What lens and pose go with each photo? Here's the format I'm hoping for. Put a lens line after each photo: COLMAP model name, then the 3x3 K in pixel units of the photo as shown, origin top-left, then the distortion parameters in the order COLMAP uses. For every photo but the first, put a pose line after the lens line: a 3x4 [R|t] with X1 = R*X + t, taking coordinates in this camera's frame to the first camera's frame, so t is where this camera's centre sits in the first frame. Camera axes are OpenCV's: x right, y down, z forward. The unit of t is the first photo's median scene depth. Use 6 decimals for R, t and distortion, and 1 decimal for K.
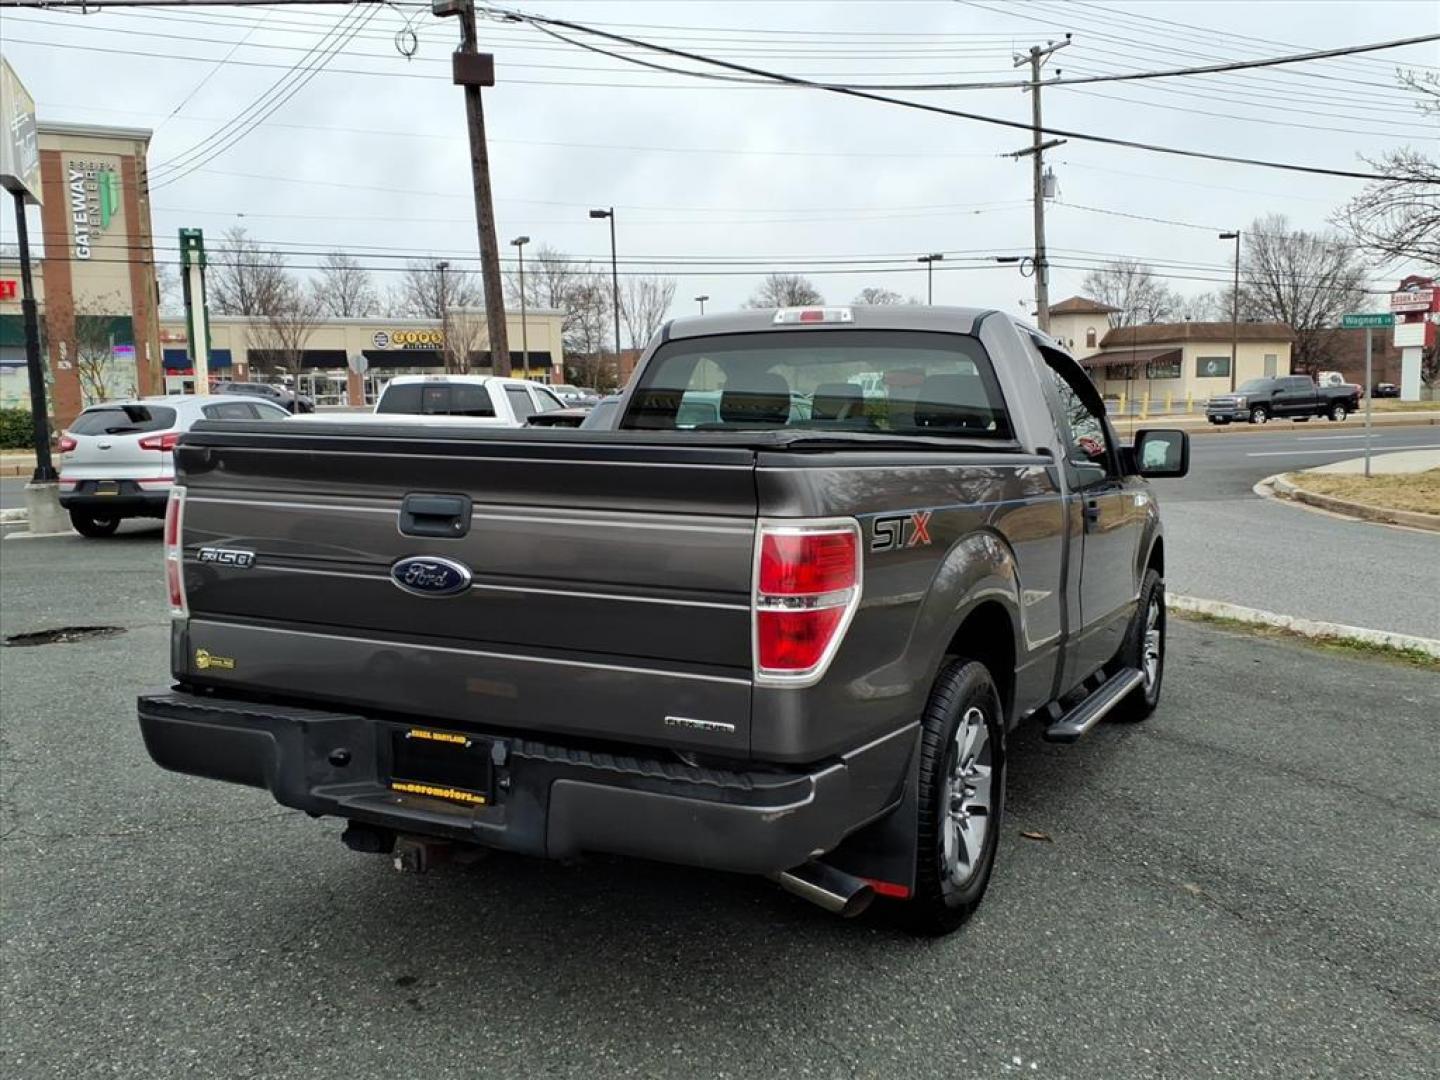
lens RADIAL K [[1319.7, 0, 720.0], [0, 1319.7, 540.0], [0, 0, 1]] dist [0.111998, -0.171466]
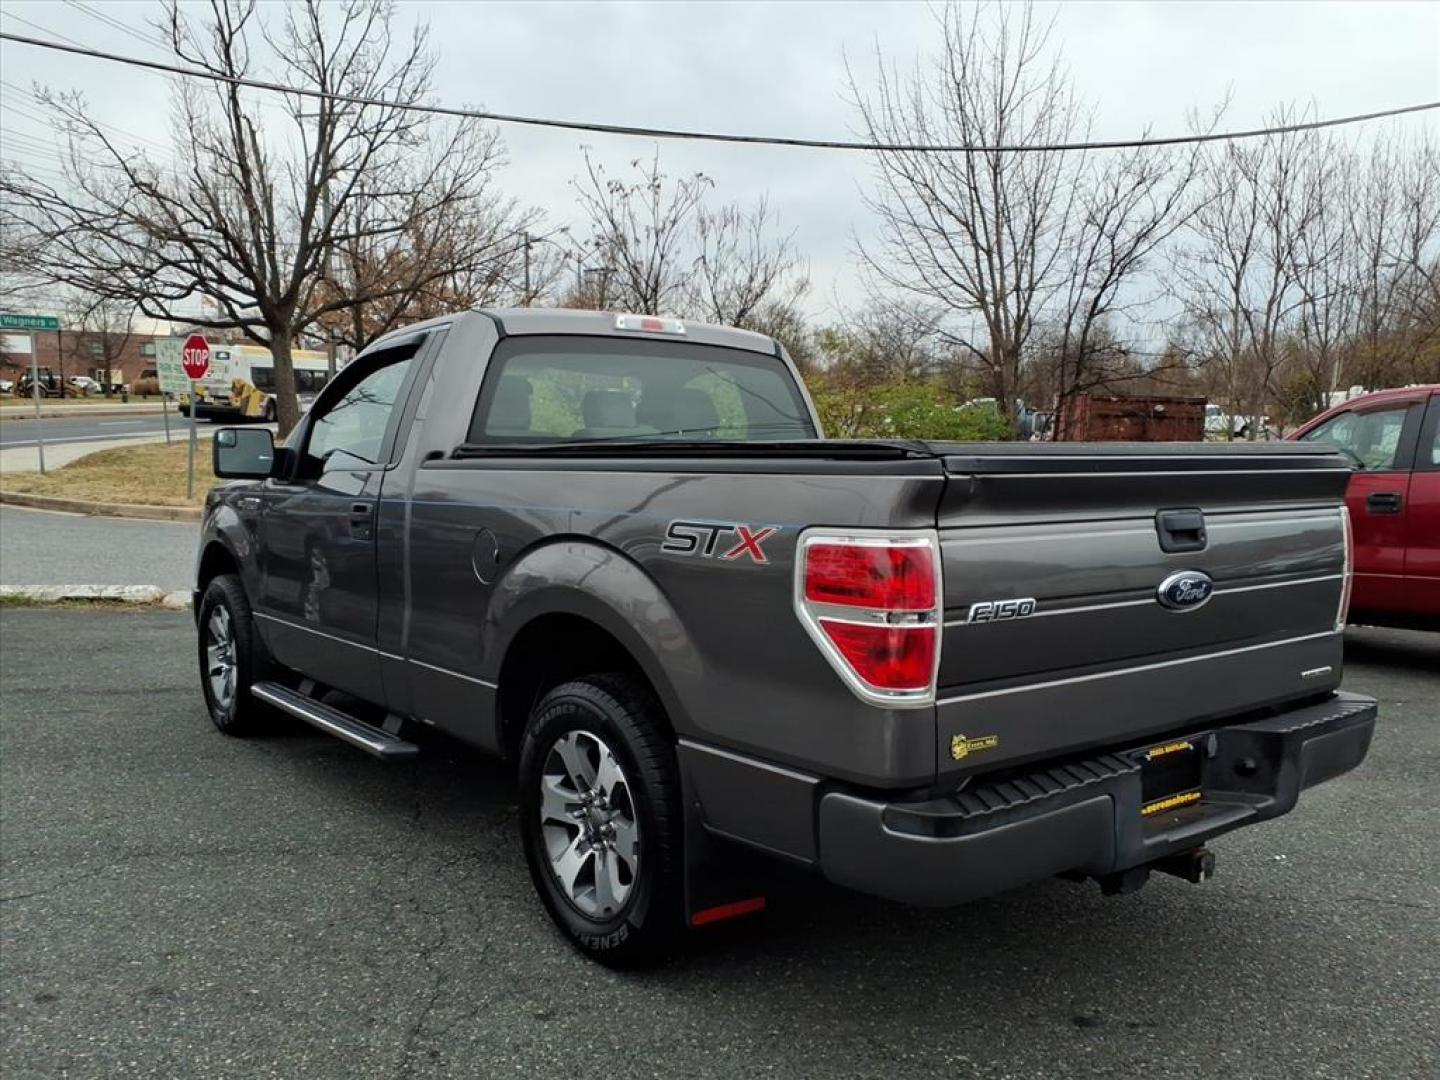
lens RADIAL K [[1221.1, 0, 714.7], [0, 1221.1, 542.1], [0, 0, 1]] dist [0.124098, -0.215856]
pose [[0.420742, -0.086355, 0.903061, -0.823322], [0.075646, 0.995332, 0.059935, -0.063188], [-0.904021, 0.043096, 0.425310, 0.621719]]
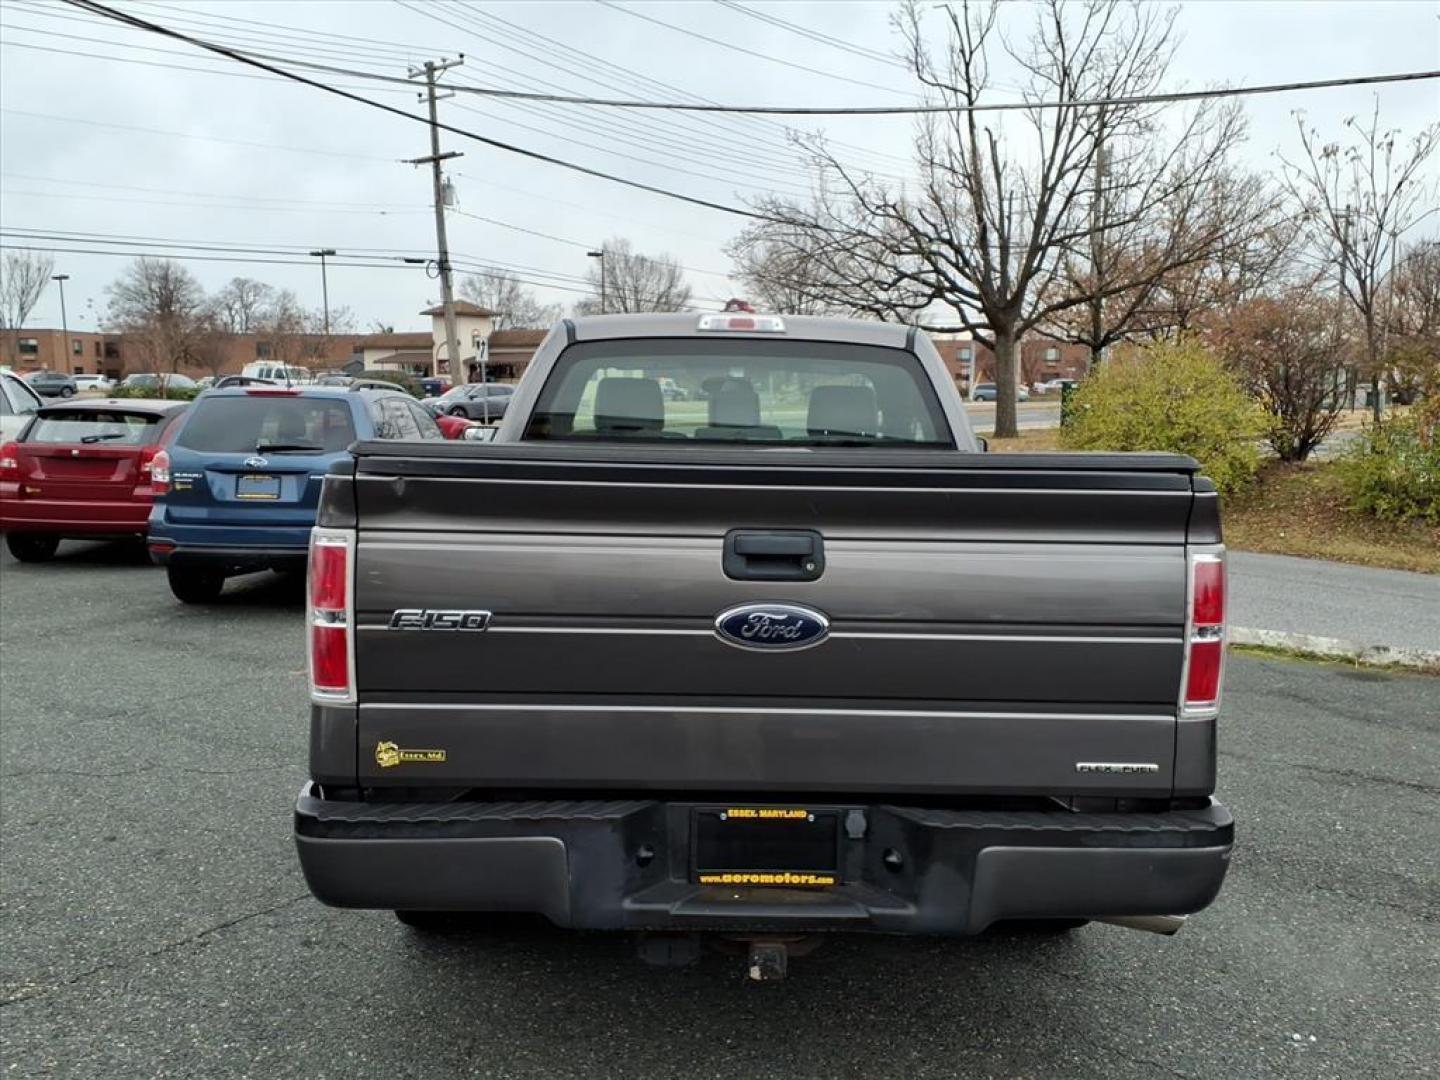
lens RADIAL K [[1221.1, 0, 714.7], [0, 1221.1, 542.1], [0, 0, 1]] dist [0.124098, -0.215856]
pose [[0.883645, -0.042231, 0.466249, -0.413583], [0.034931, 0.999094, 0.024292, -0.031975], [-0.466853, -0.005179, 0.884320, 0.219867]]
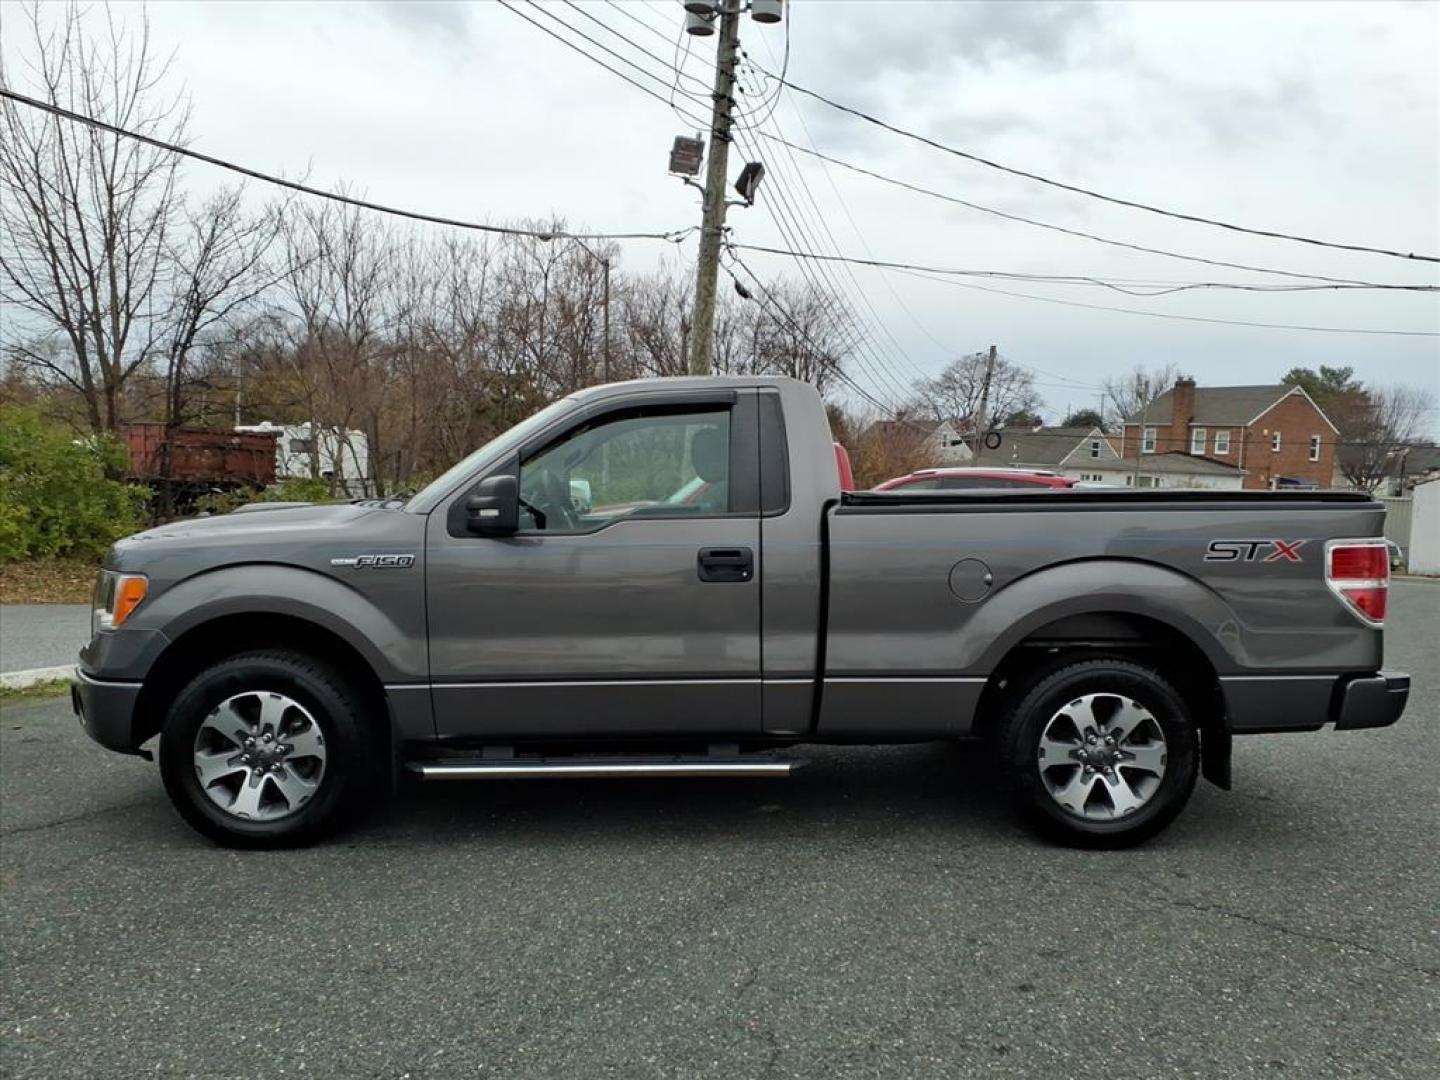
lens RADIAL K [[1146.0, 0, 717.8], [0, 1146.0, 563.7], [0, 0, 1]] dist [0.004428, 0.003443]
pose [[-0.470369, -0.087601, 0.878111, -0.895327], [0.055449, 0.990161, 0.128481, -0.163319], [-0.880726, 0.109124, -0.460884, 1.709451]]
